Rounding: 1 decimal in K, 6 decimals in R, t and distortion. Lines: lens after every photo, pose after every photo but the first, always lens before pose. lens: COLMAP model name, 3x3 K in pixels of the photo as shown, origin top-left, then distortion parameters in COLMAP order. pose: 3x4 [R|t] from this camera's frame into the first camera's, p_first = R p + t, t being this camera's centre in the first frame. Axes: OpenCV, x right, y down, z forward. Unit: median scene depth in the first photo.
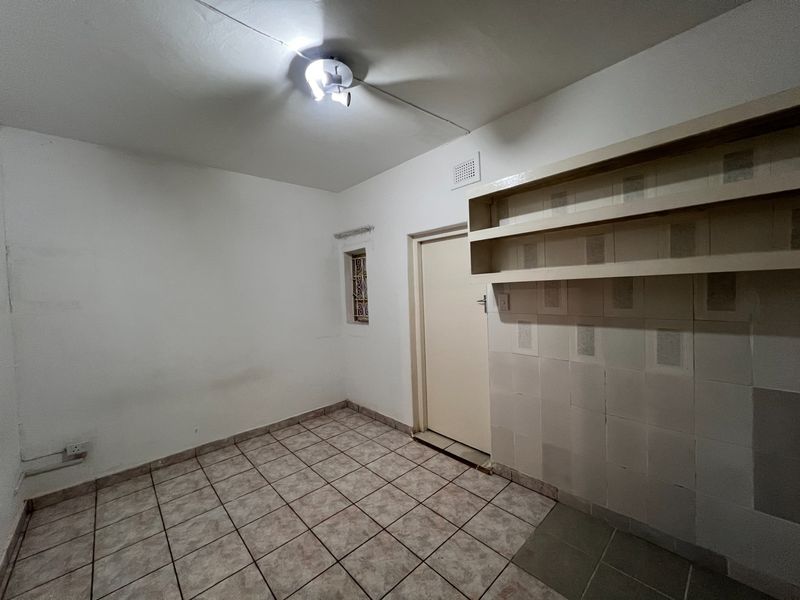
lens RADIAL K [[315.5, 0, 393.8], [0, 315.5, 300.9], [0, 0, 1]] dist [-0.000520, 0.000049]
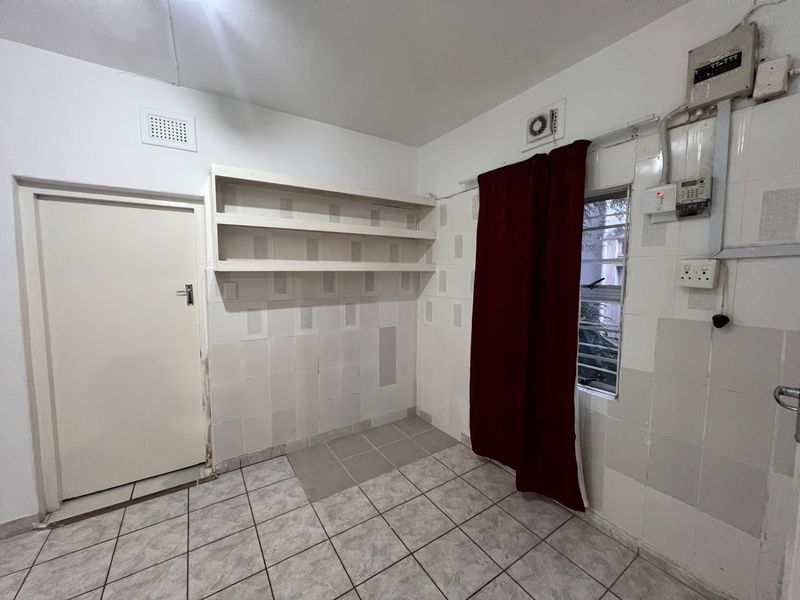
lens RADIAL K [[315.5, 0, 399.9], [0, 315.5, 302.6], [0, 0, 1]] dist [-0.000520, 0.000049]
pose [[0.159893, -0.048267, 0.985954, -0.576678], [0.034015, 0.998480, 0.043364, 0.016257], [-0.986548, 0.026603, 0.161291, 0.357010]]
